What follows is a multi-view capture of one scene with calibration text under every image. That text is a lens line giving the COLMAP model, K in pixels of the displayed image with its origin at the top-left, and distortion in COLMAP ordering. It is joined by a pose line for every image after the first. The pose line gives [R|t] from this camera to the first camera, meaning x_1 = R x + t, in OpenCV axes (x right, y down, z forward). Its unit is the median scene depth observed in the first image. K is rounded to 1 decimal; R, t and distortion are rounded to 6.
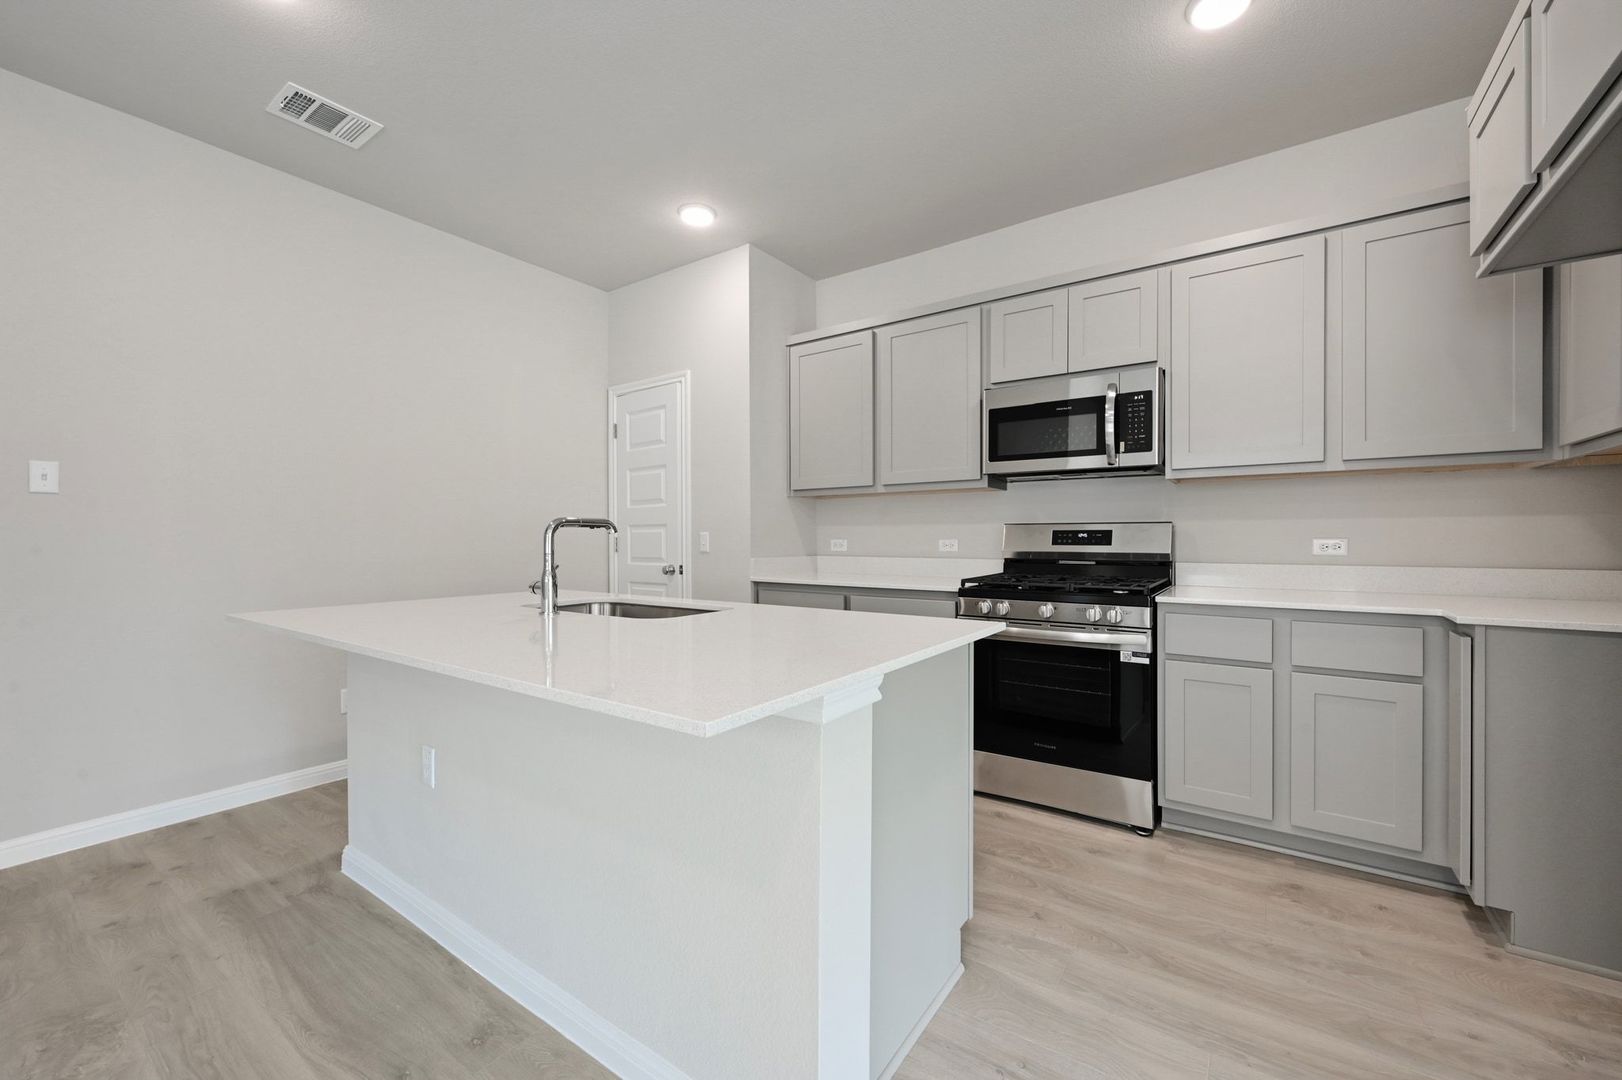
lens RADIAL K [[640.8, 0, 813.6], [0, 640.8, 542.0], [0, 0, 1]] dist [0.001657, 0.000176]
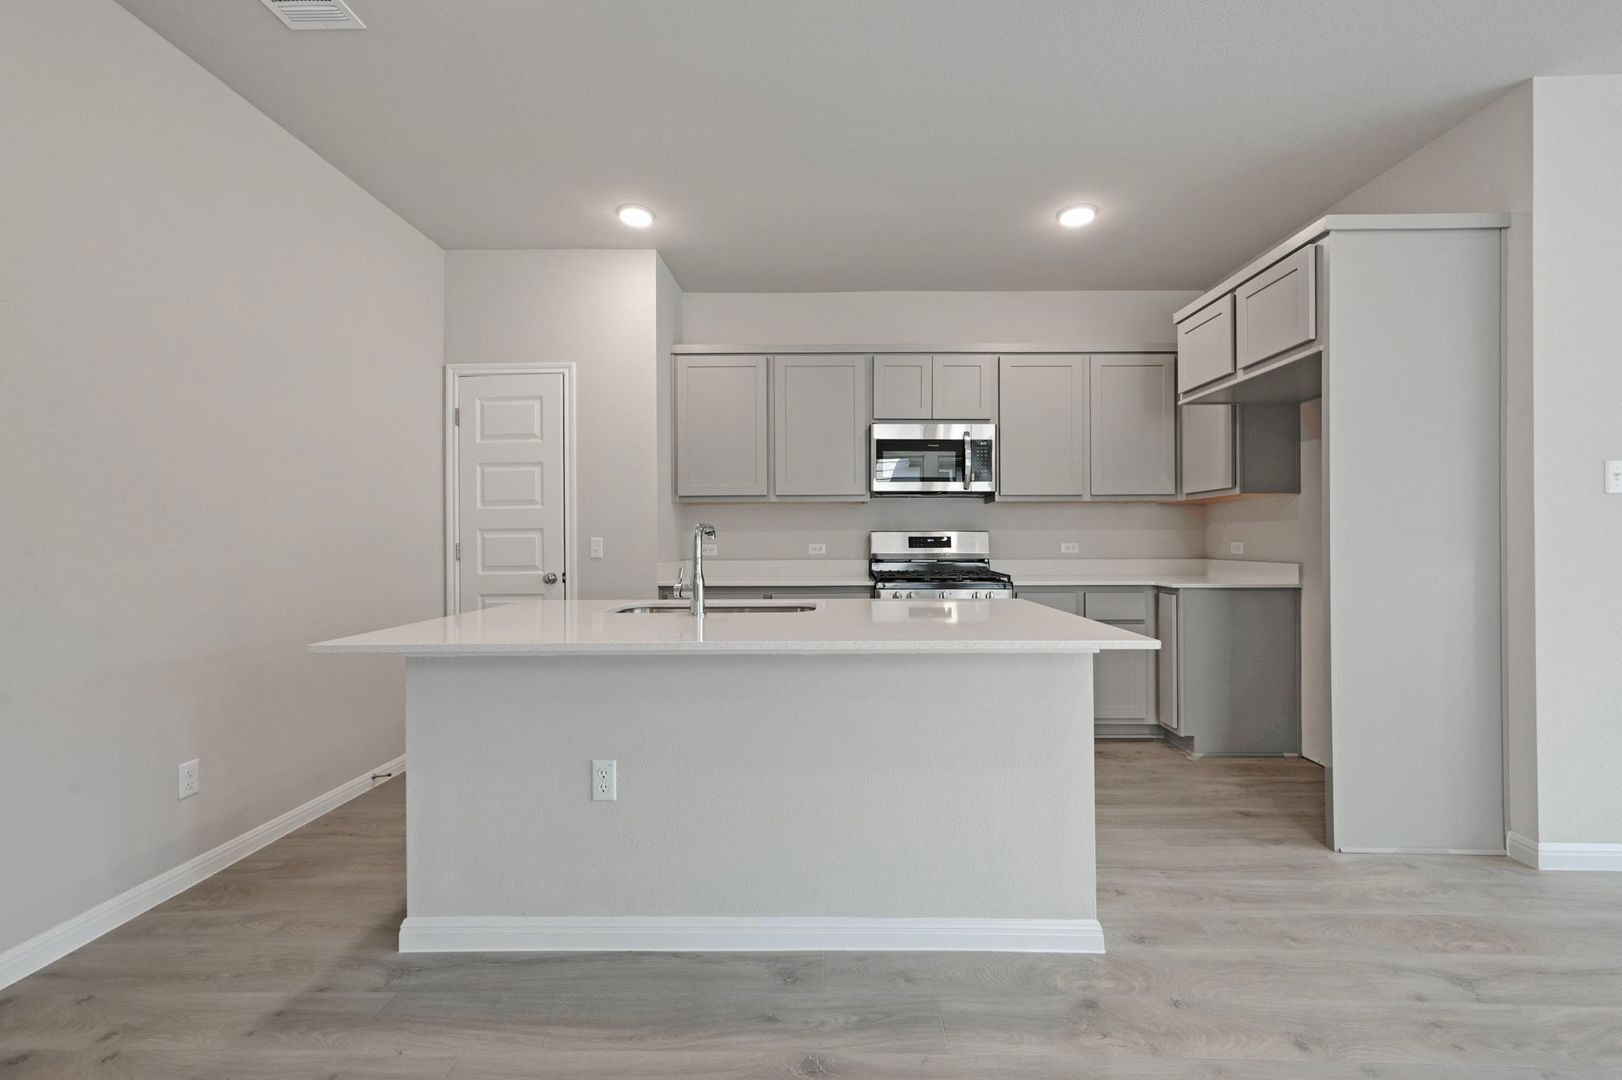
lens RADIAL K [[695.1, 0, 811.0], [0, 695.1, 540.0], [0, 0, 1]] dist [0.016002, -0.000153]
pose [[0.815466, 0.000427, 0.578805, -0.687535], [0.005181, 0.999954, -0.008037, -0.001234], [-0.578782, 0.009552, 0.815426, -0.031404]]
